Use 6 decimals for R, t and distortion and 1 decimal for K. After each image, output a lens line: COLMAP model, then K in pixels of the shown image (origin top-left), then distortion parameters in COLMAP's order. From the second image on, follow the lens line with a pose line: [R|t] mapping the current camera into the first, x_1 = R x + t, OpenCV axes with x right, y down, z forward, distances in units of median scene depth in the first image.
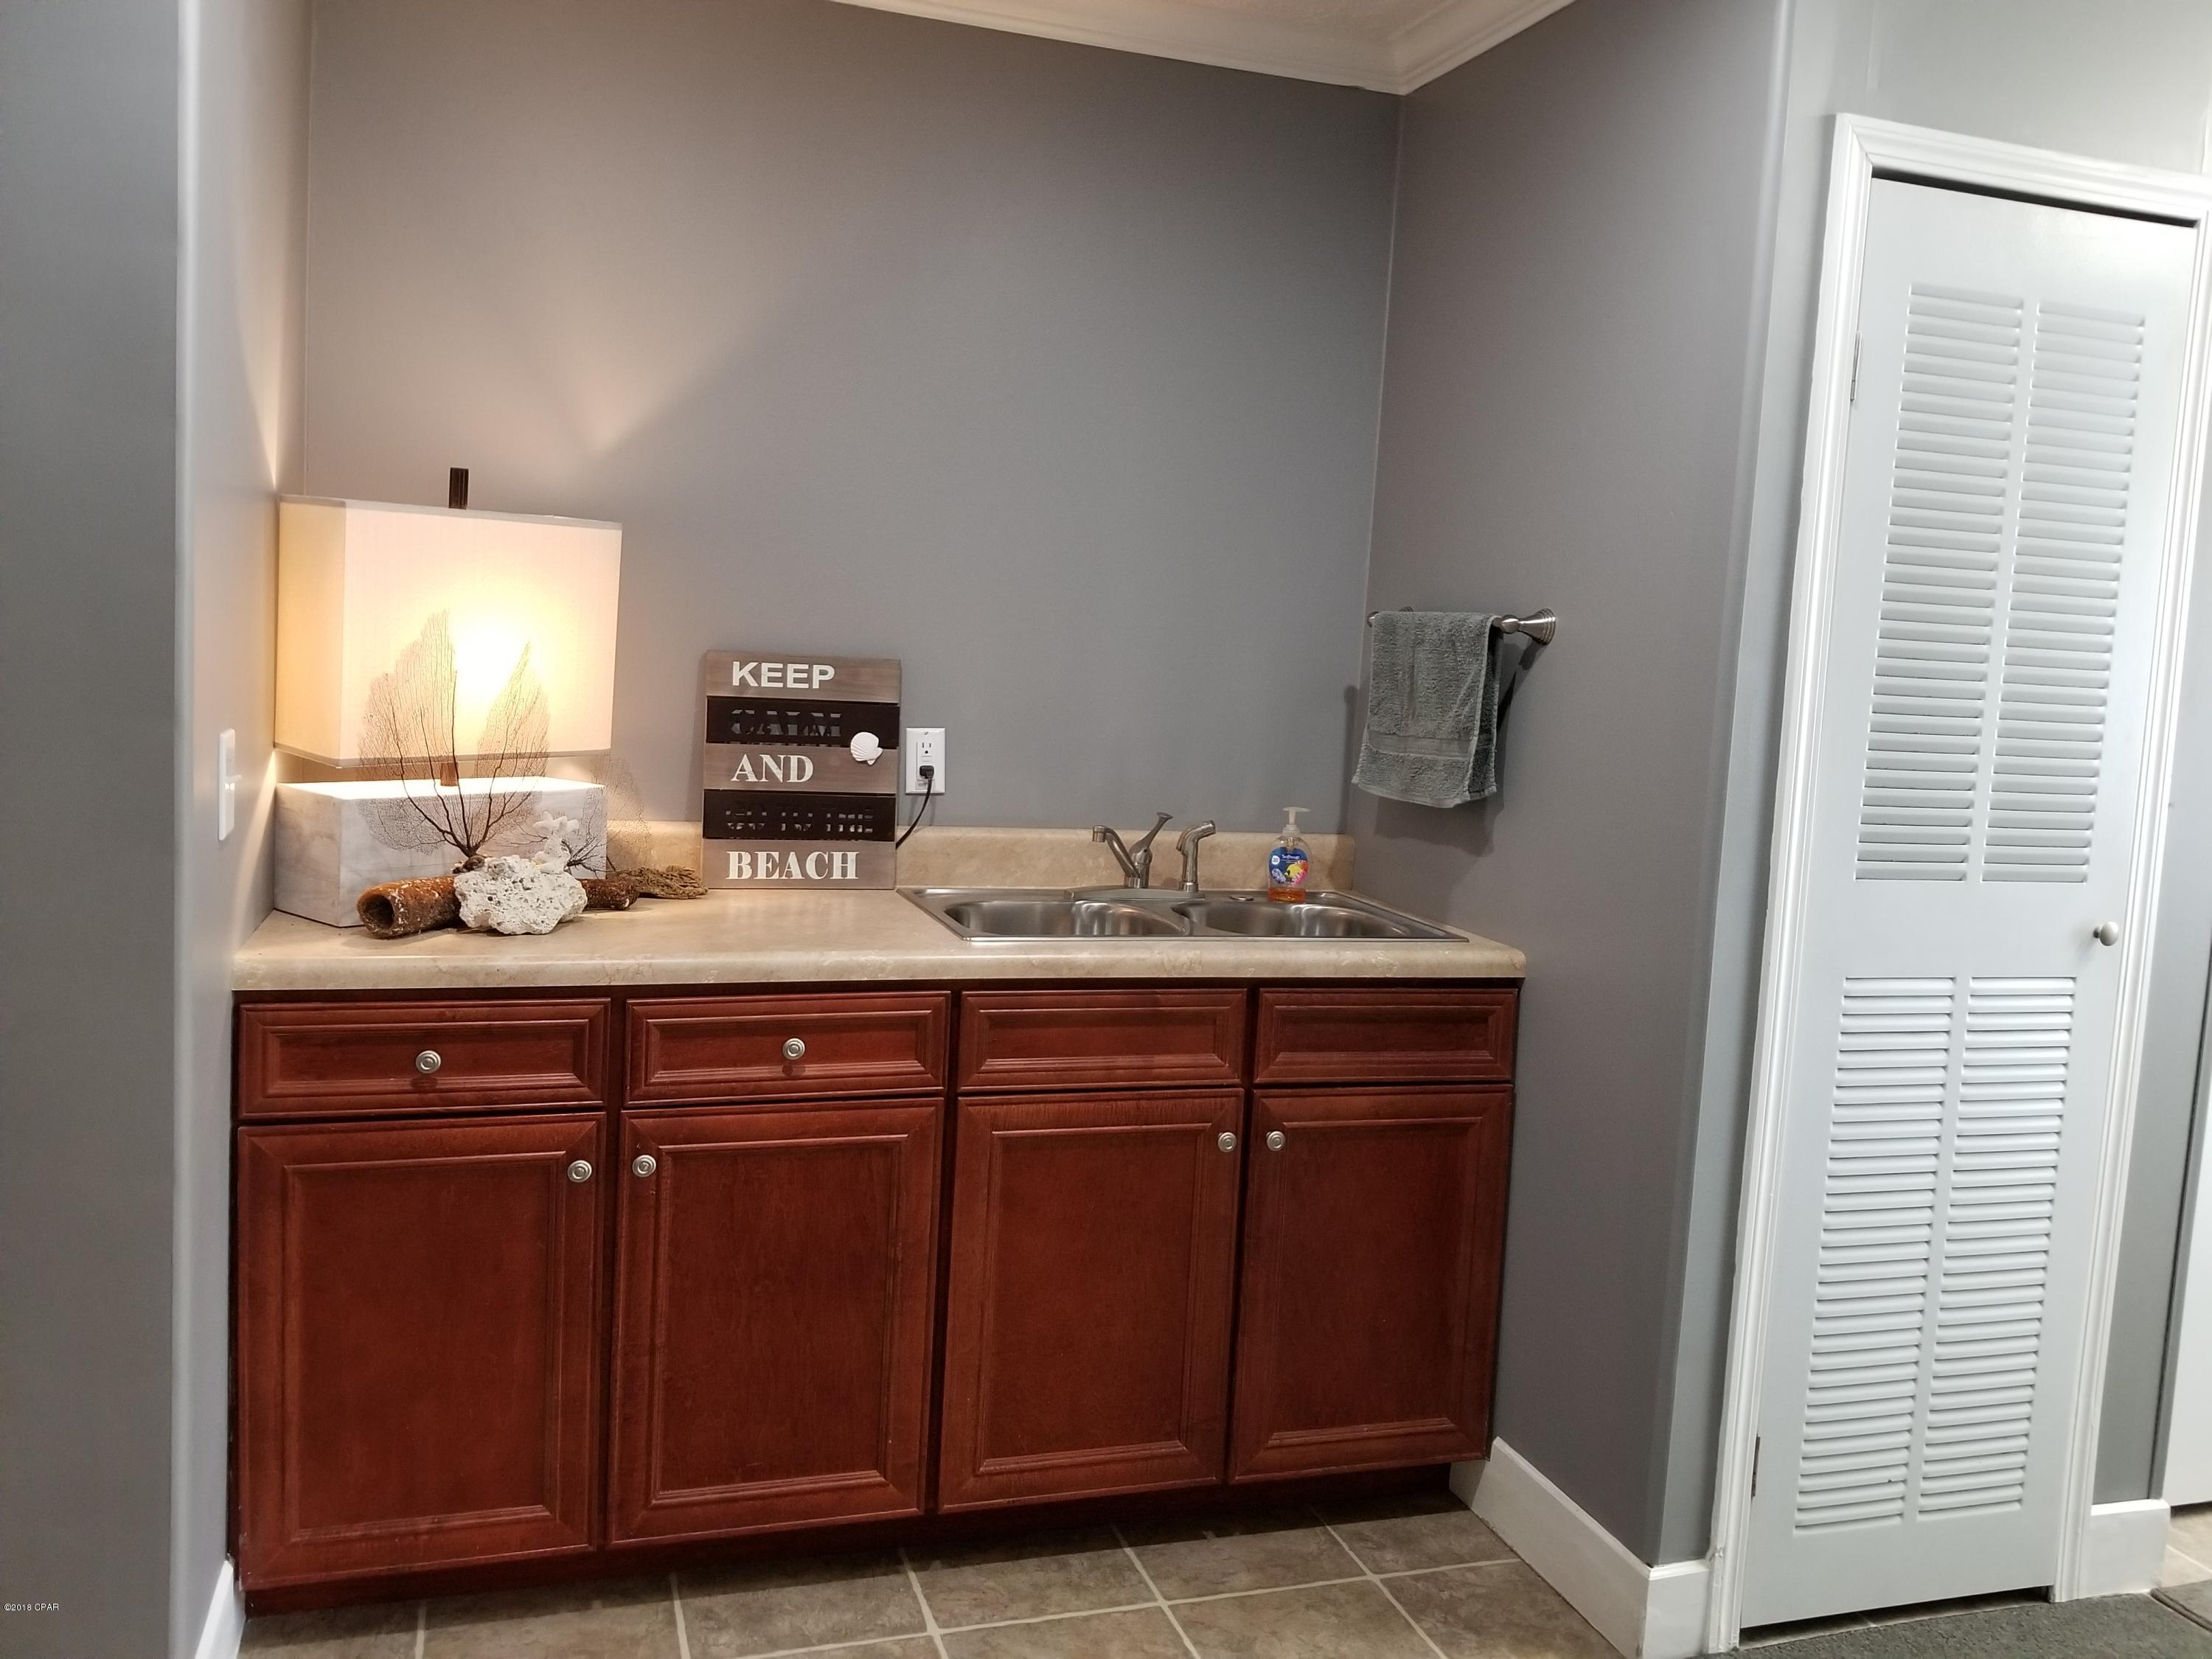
lens RADIAL K [[1757.8, 0, 1125.2], [0, 1757.8, 765.5], [0, 0, 1]] dist [0.068691, -0.132613]
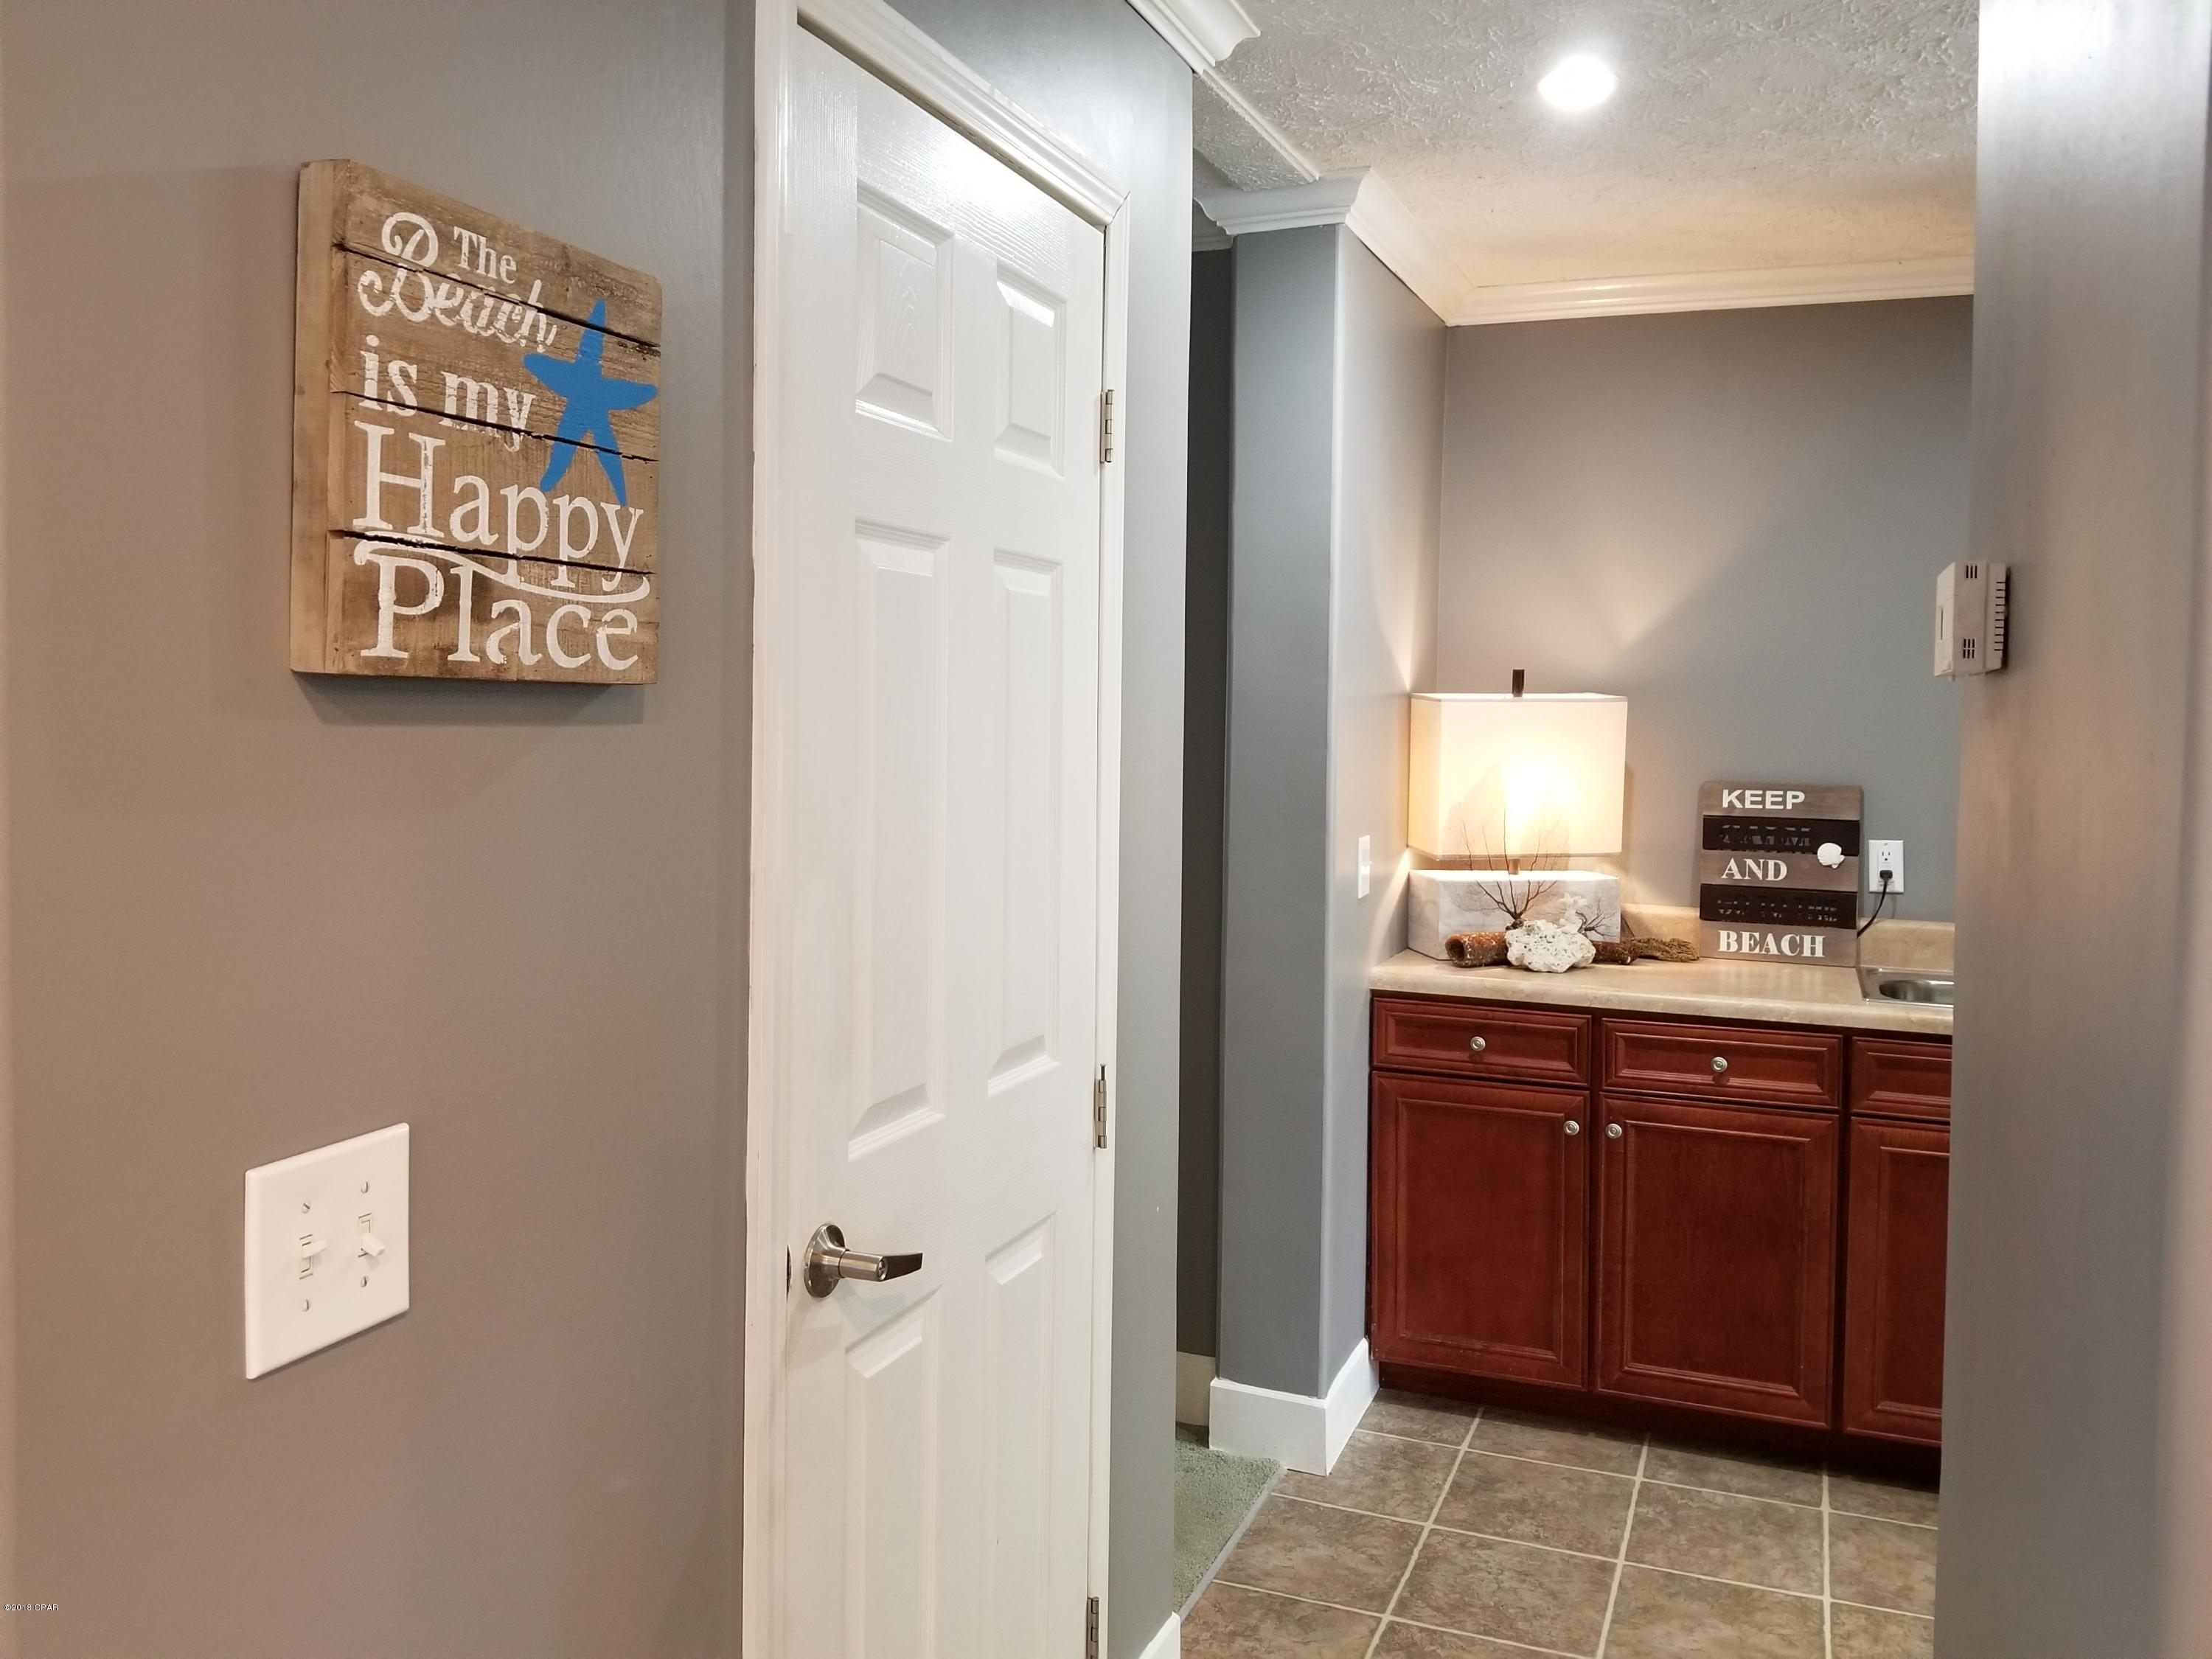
lens RADIAL K [[1757.8, 0, 1125.2], [0, 1757.8, 765.5], [0, 0, 1]] dist [0.068691, -0.132613]
pose [[0.771893, -0.017206, -0.635520, 0.343865], [-0.023259, 0.998200, -0.055275, 0.010010], [0.635327, 0.057448, 0.770103, -0.405420]]
